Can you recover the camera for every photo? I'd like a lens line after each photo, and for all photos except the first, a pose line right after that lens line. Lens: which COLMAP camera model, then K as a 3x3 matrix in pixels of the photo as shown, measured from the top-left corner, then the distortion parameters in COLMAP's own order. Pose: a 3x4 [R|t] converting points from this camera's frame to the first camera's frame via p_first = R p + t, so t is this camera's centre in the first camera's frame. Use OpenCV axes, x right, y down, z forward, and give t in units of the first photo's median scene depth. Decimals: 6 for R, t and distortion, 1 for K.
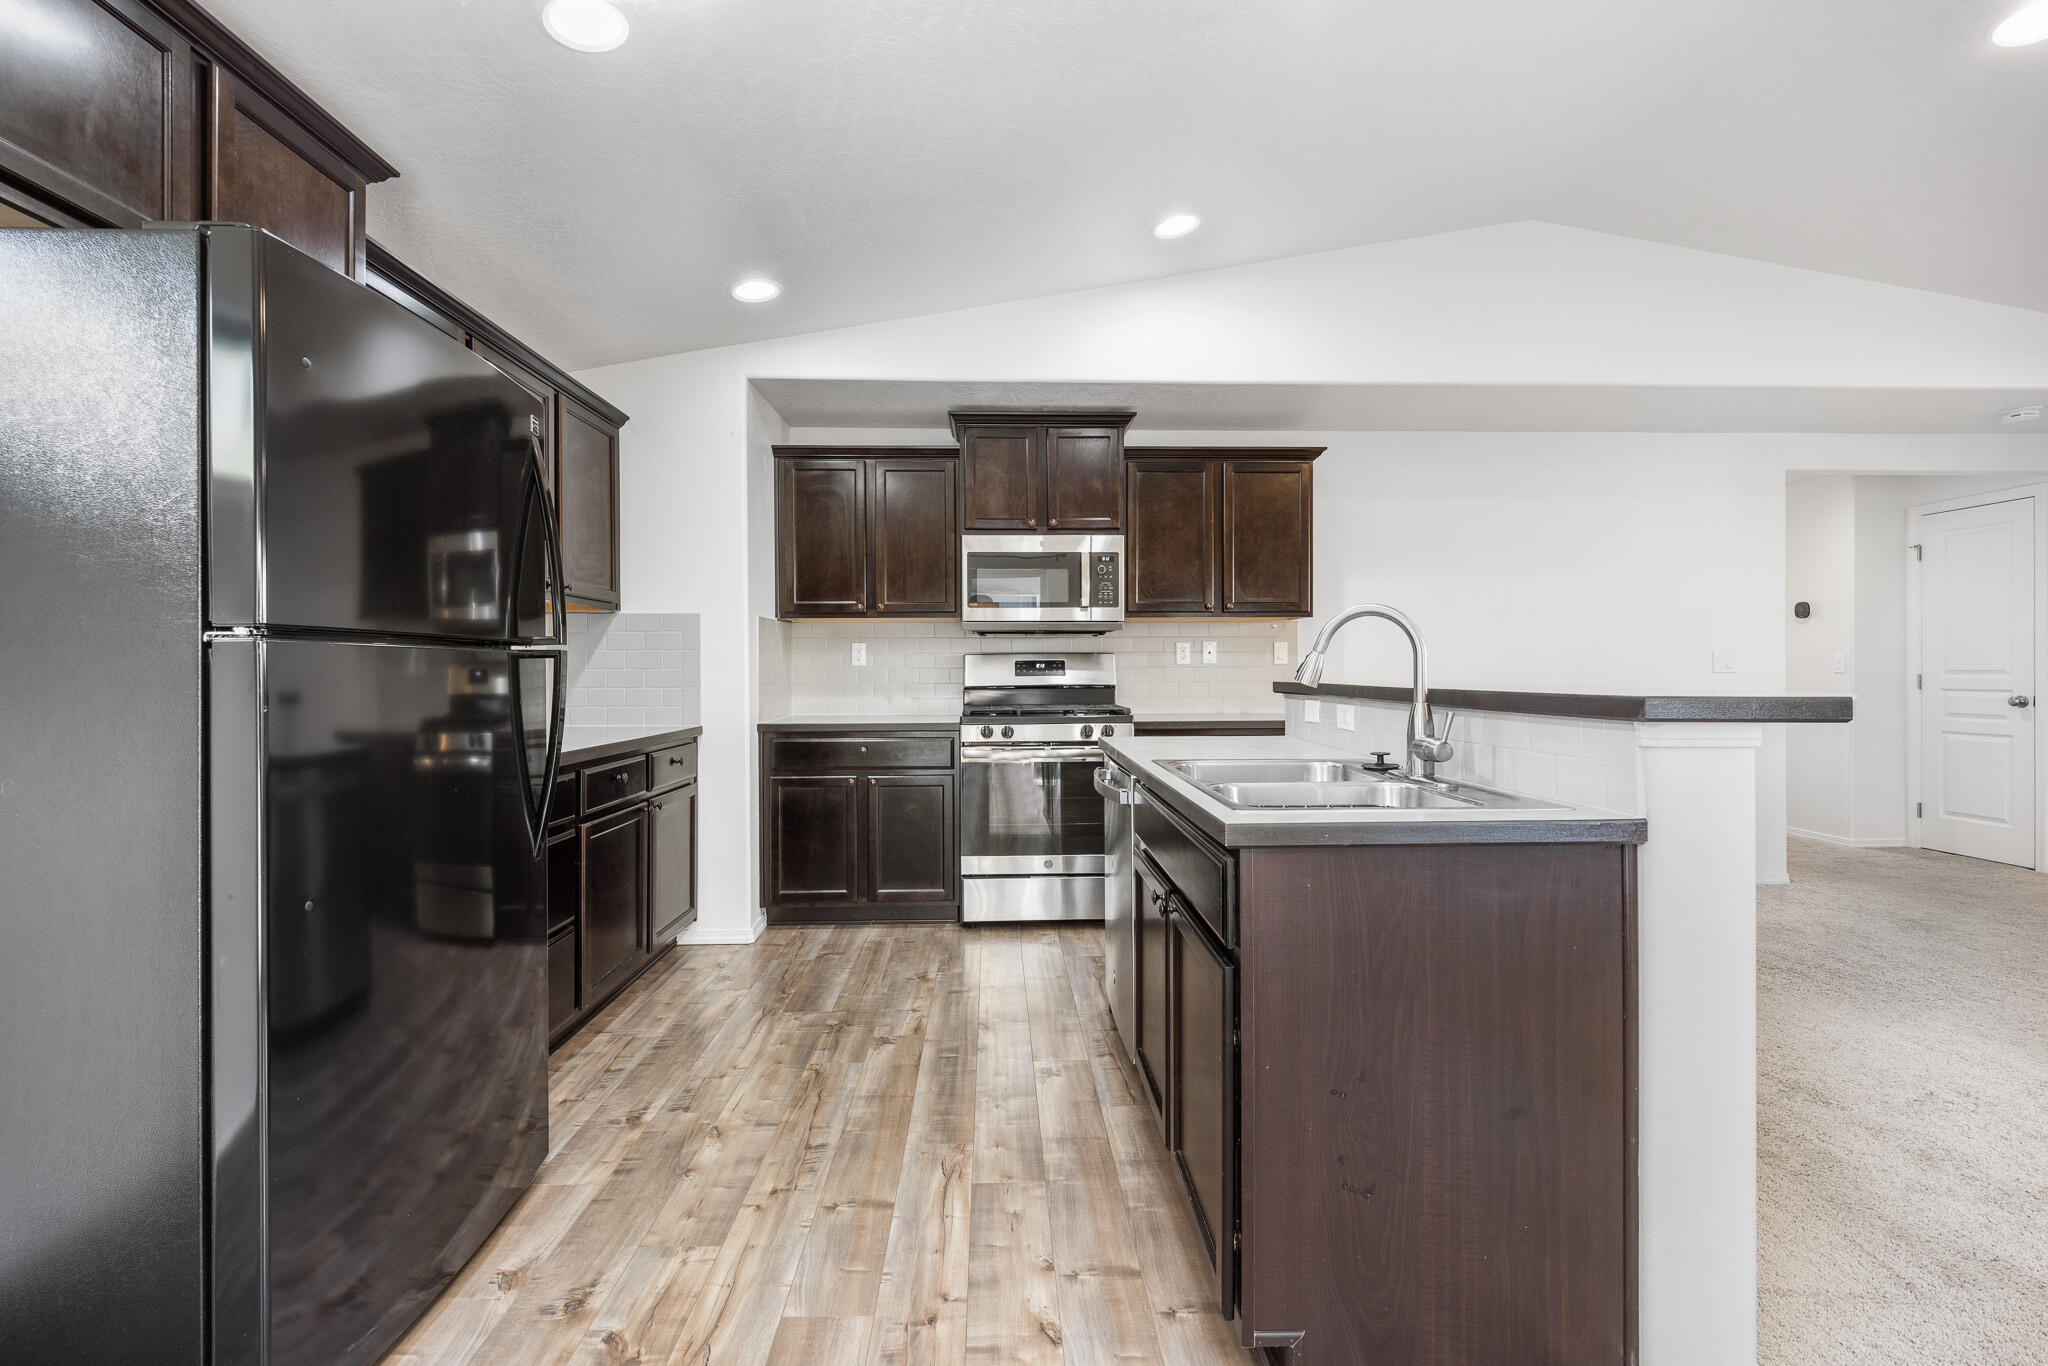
lens RADIAL K [[905.2, 0, 1018.9], [0, 905.2, 674.0], [0, 0, 1]] dist [-0.001907, -0.000922]
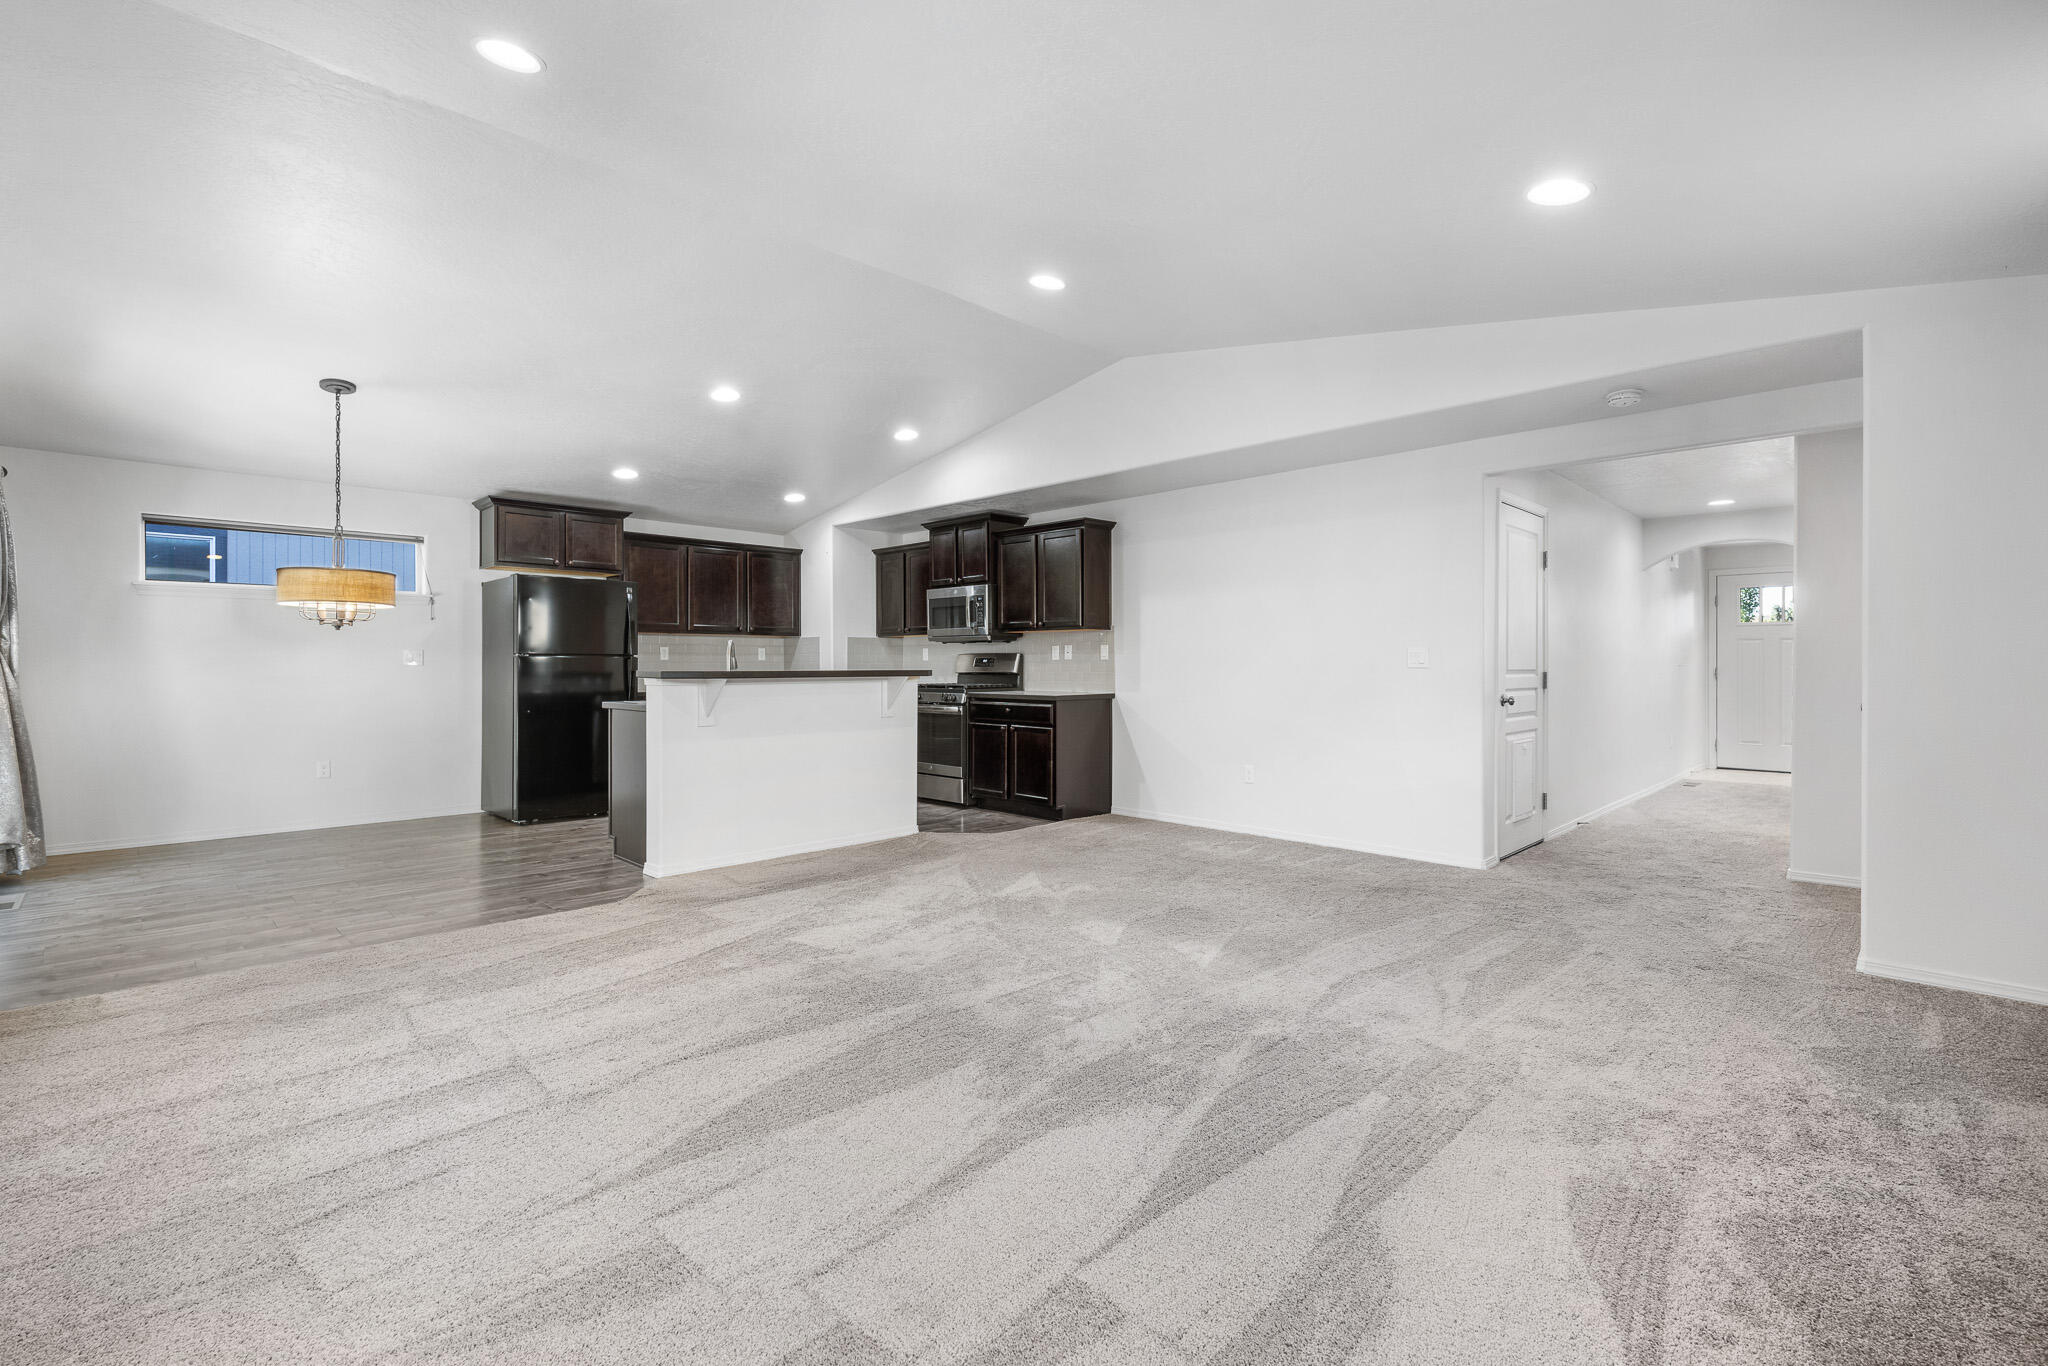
lens RADIAL K [[905.2, 0, 1031.4], [0, 905.2, 675.0], [0, 0, 1]] dist [-0.001907, -0.000922]
pose [[0.690304, 0.011595, -0.723426, 1.522063], [-0.011304, 0.999922, 0.005240, 0.009109], [0.723431, 0.004561, 0.690382, -0.136068]]
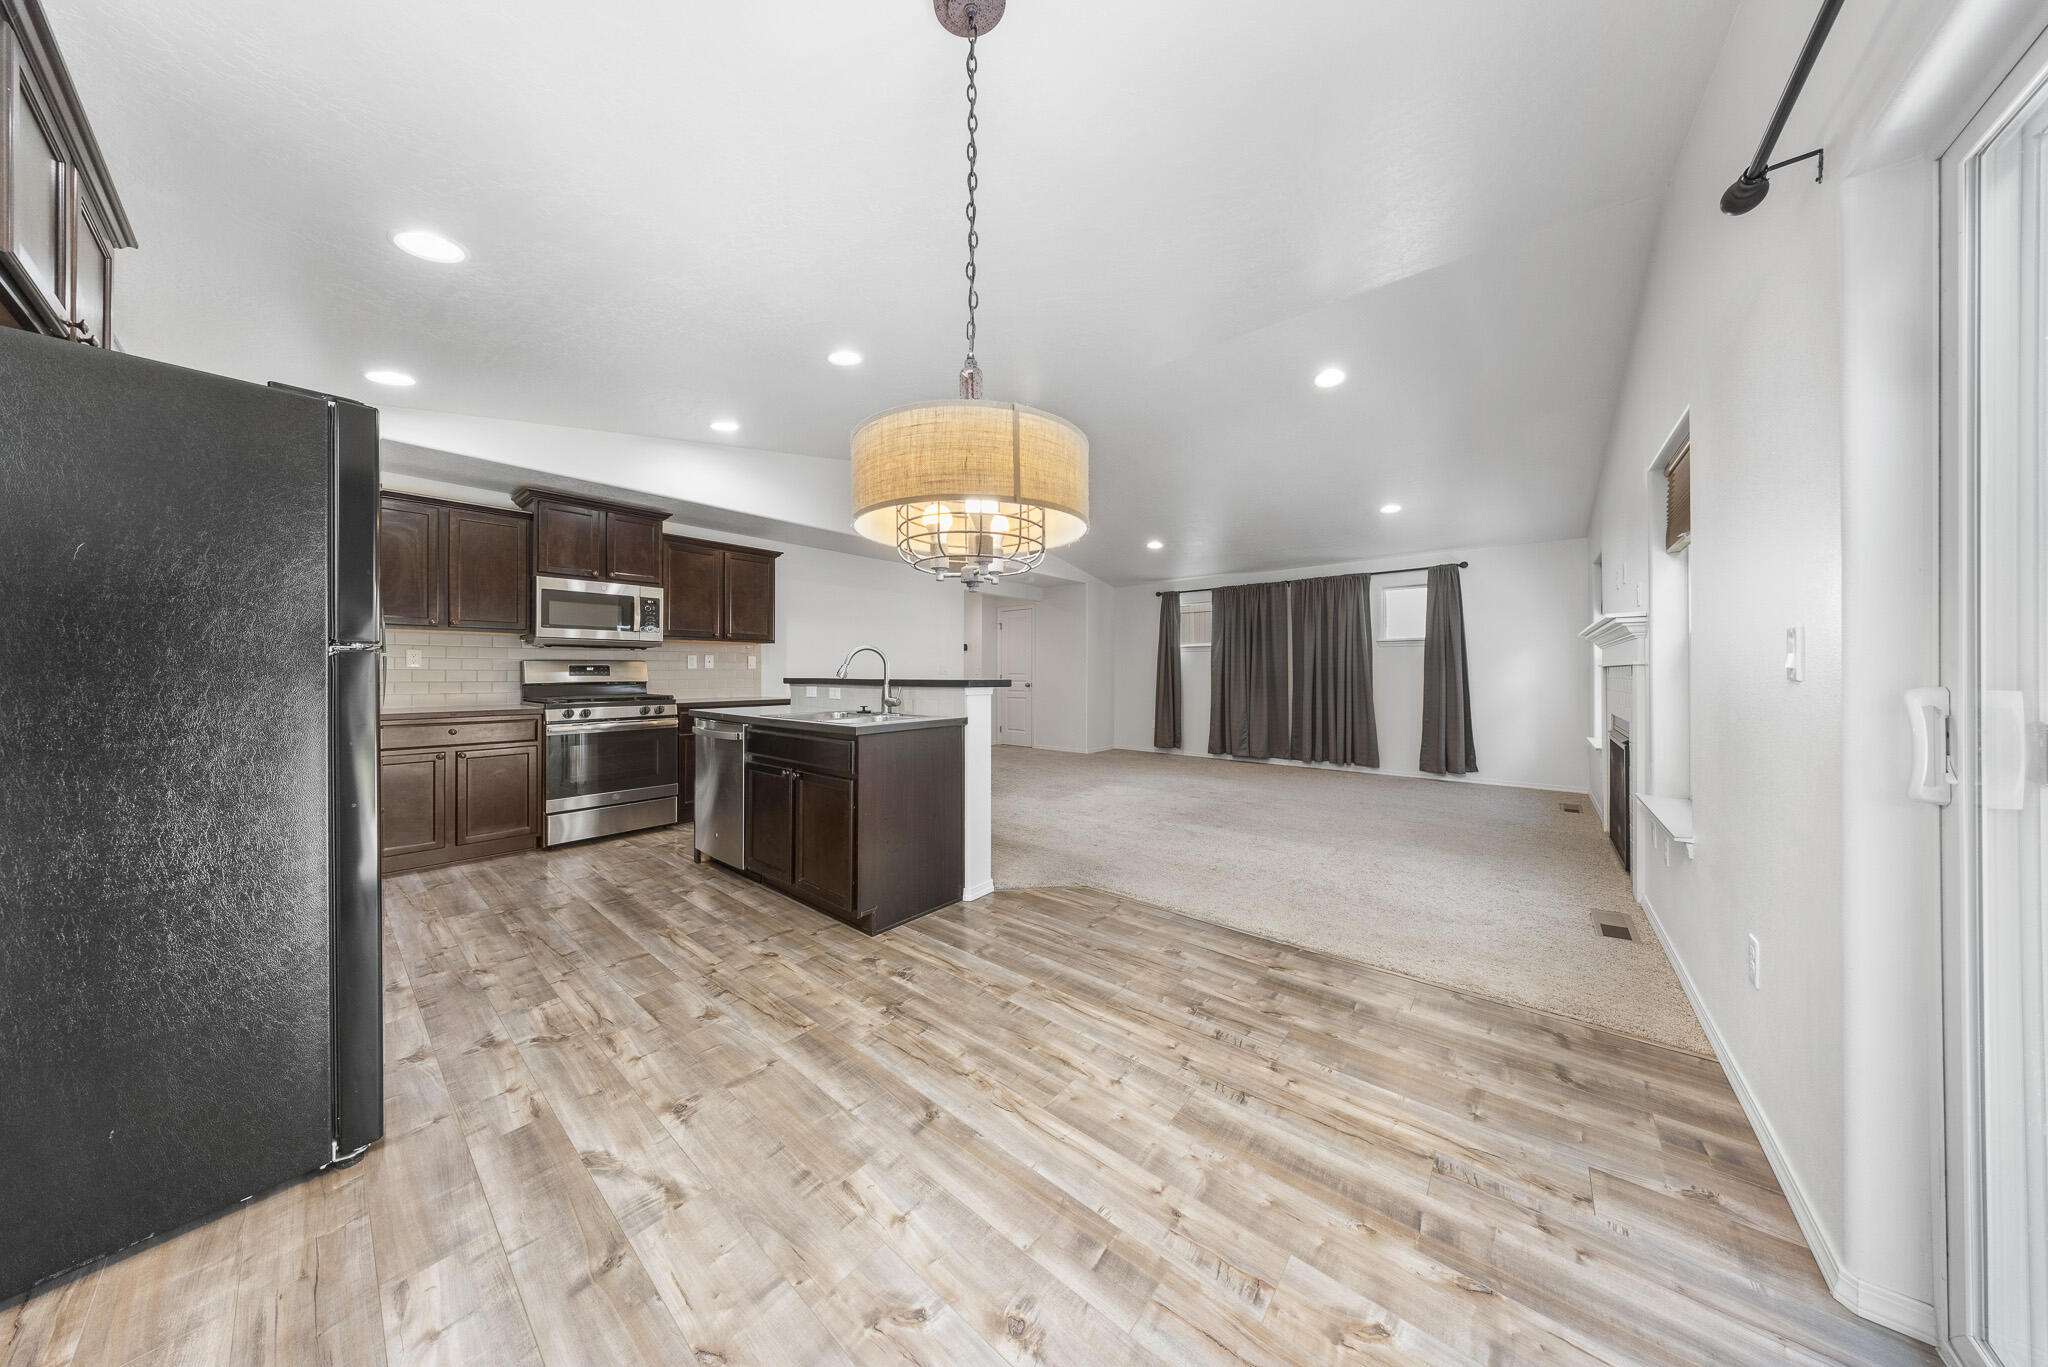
lens RADIAL K [[598.6, 0, 1027.3], [0, 598.6, 674.5], [0, 0, 1]] dist [0.000330, 0.000001]
pose [[0.660839, 0.001009, 0.750527, -0.275163], [0.000688, 0.999998, -0.001951, 0.002922], [-0.750527, 0.001805, 0.660837, -0.209038]]
